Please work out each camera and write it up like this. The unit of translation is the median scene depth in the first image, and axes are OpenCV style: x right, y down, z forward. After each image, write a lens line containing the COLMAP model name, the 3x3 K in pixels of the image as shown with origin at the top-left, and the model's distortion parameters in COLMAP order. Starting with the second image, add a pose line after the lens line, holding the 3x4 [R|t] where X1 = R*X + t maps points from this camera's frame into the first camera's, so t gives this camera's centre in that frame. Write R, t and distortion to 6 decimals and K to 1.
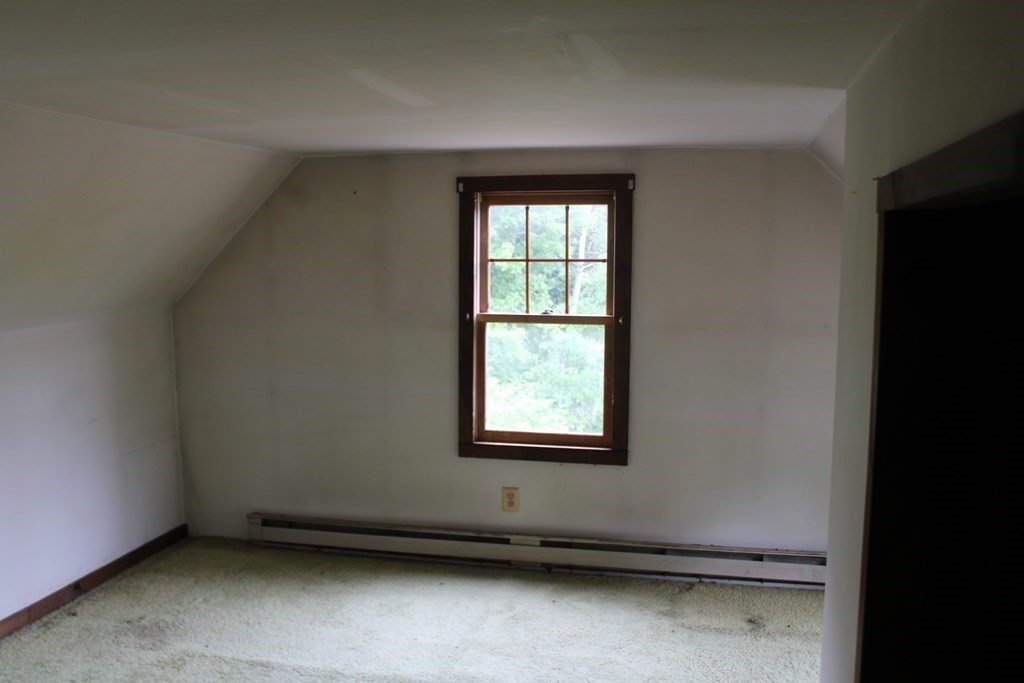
lens RADIAL K [[858.3, 0, 512.0], [0, 858.3, 341.5], [0, 0, 1]] dist [-0.158806, 0.130498]
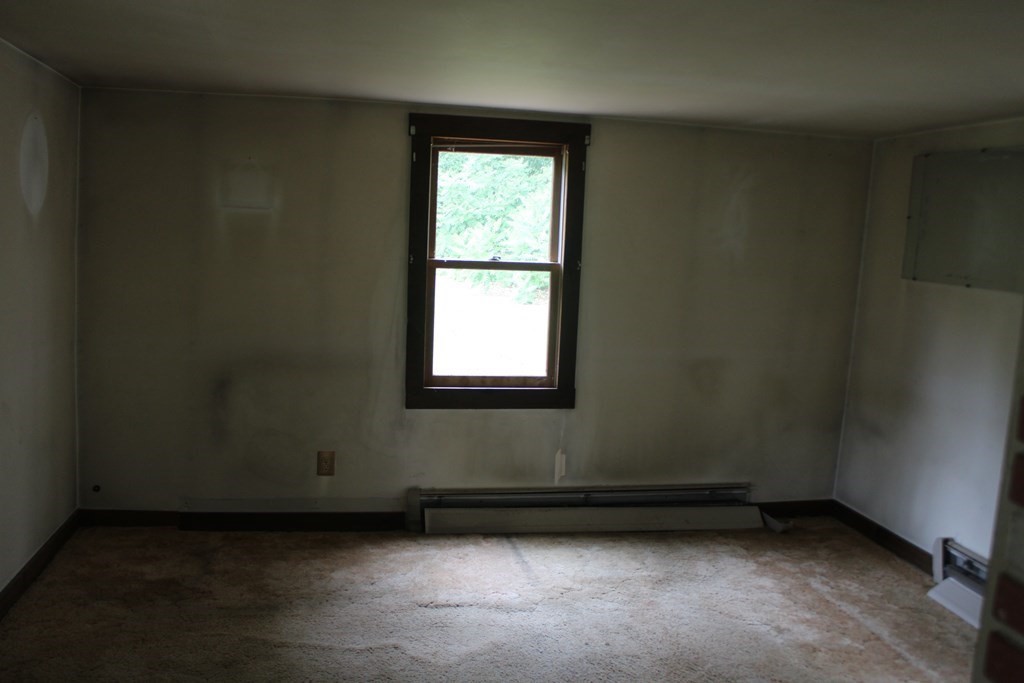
lens RADIAL K [[858.3, 0, 512.0], [0, 858.3, 341.5], [0, 0, 1]] dist [-0.158806, 0.130498]
pose [[0.923688, -0.023136, 0.382446, -0.358150], [-0.003752, 0.997581, 0.069409, -0.006970], [-0.383127, -0.065548, 0.921367, 0.043959]]
